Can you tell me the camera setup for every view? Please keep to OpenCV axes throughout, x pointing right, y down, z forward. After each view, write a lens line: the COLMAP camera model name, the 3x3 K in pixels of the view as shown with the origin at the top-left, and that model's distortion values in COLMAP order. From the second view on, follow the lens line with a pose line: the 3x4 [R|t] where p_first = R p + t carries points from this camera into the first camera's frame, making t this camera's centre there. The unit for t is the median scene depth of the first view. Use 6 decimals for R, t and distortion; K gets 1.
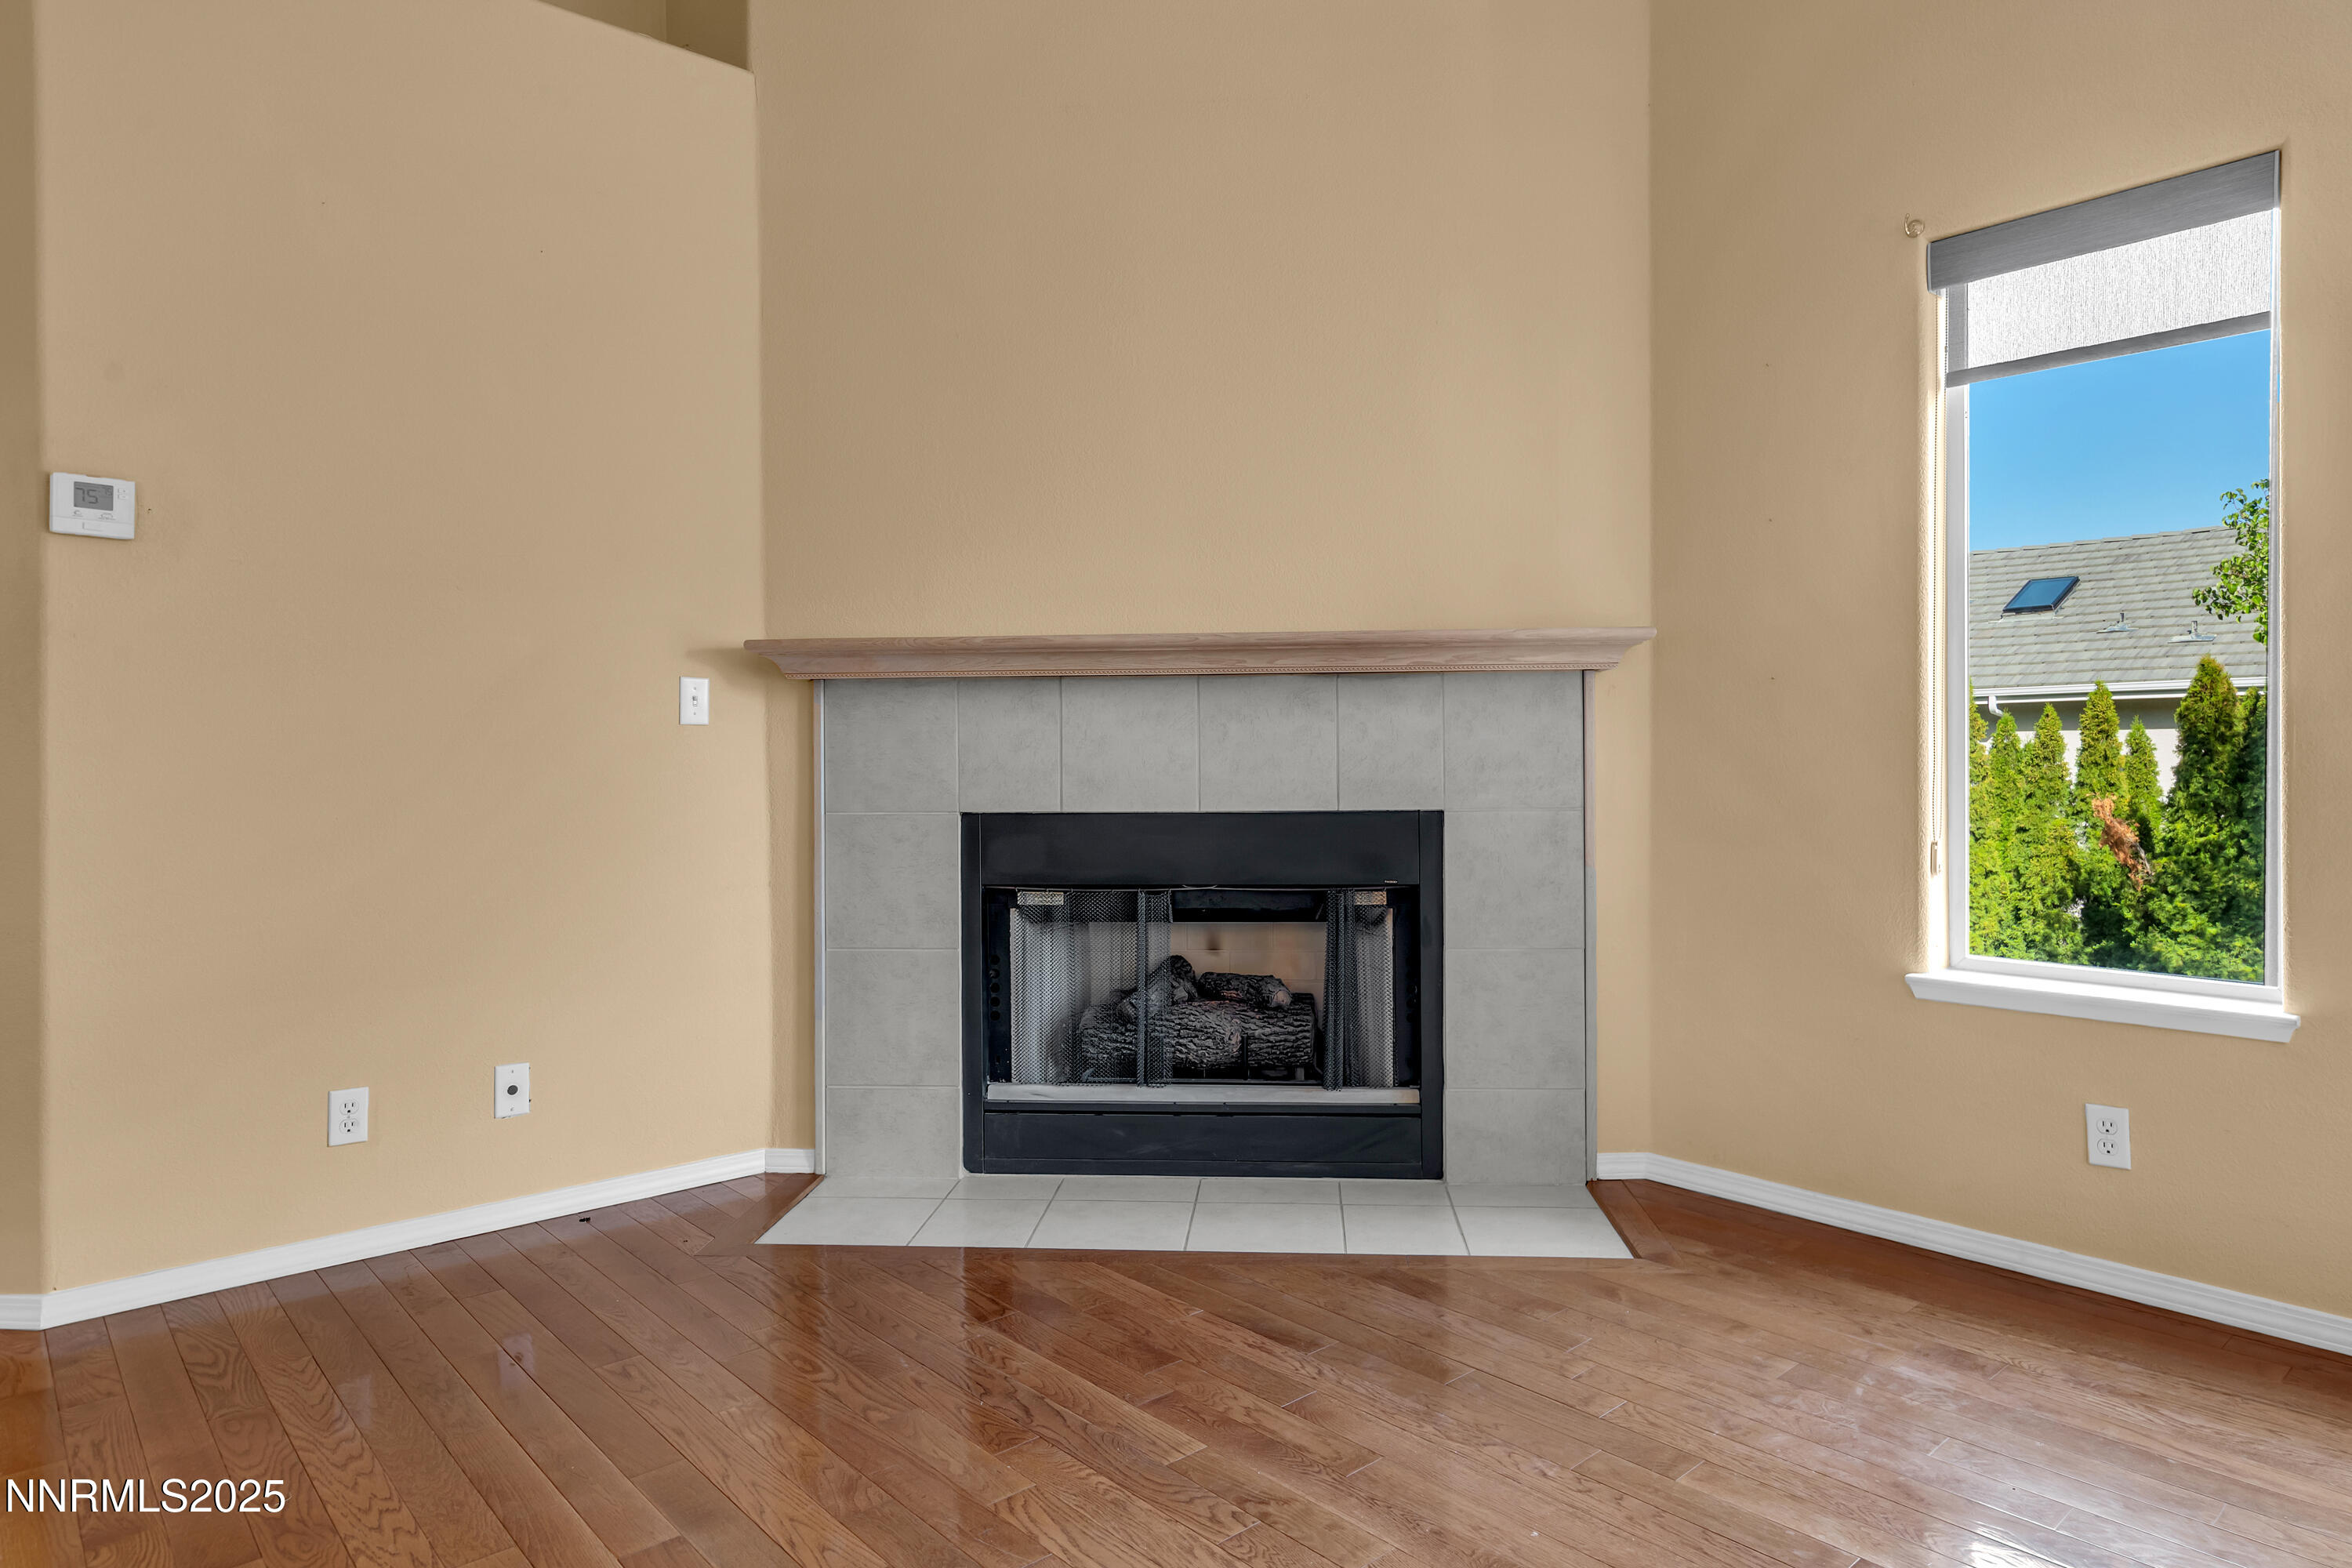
lens RADIAL K [[1398.6, 0, 1184.8], [0, 1398.6, 774.0], [0, 0, 1]] dist [0.003188, 0.001350]
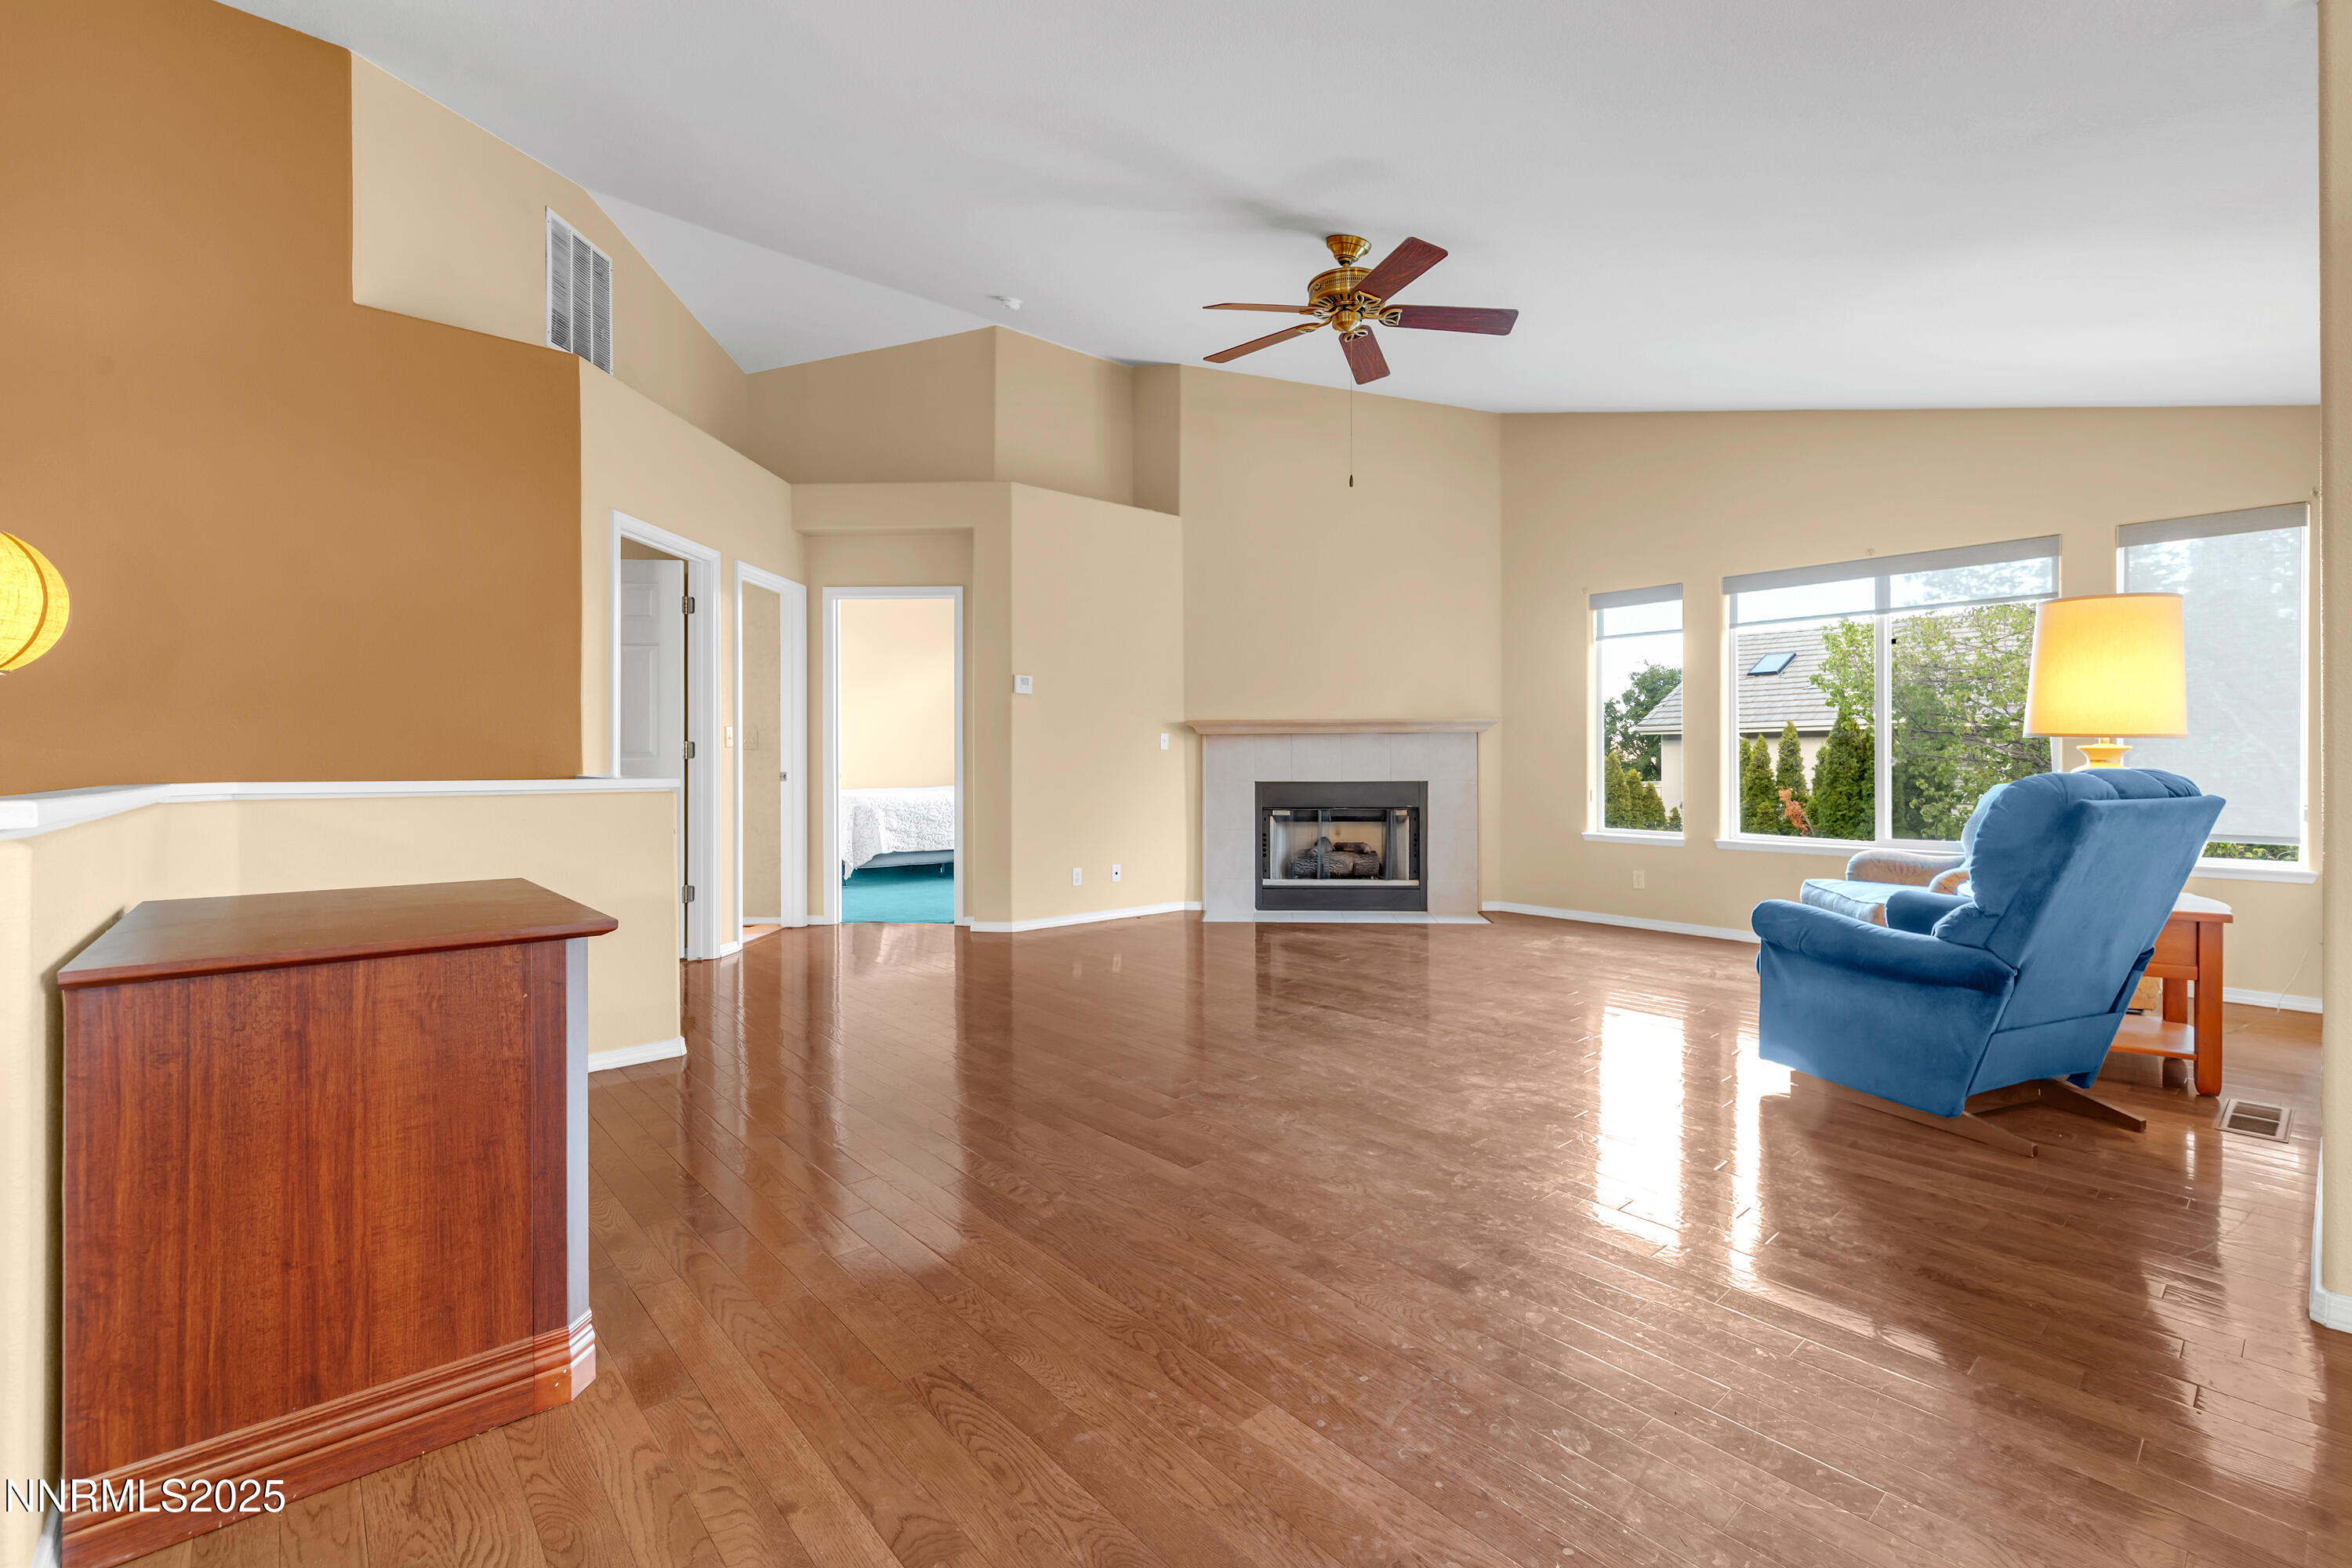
lens RADIAL K [[1025.1, 0, 1185.8], [0, 1025.1, 780.3], [0, 0, 1]] dist [0.000919, 0.000463]
pose [[0.999992, 0.002731, -0.002868, -0.292991], [-0.002725, 0.999994, 0.001974, 0.021195], [0.002874, -0.001966, 0.999994, -1.052430]]
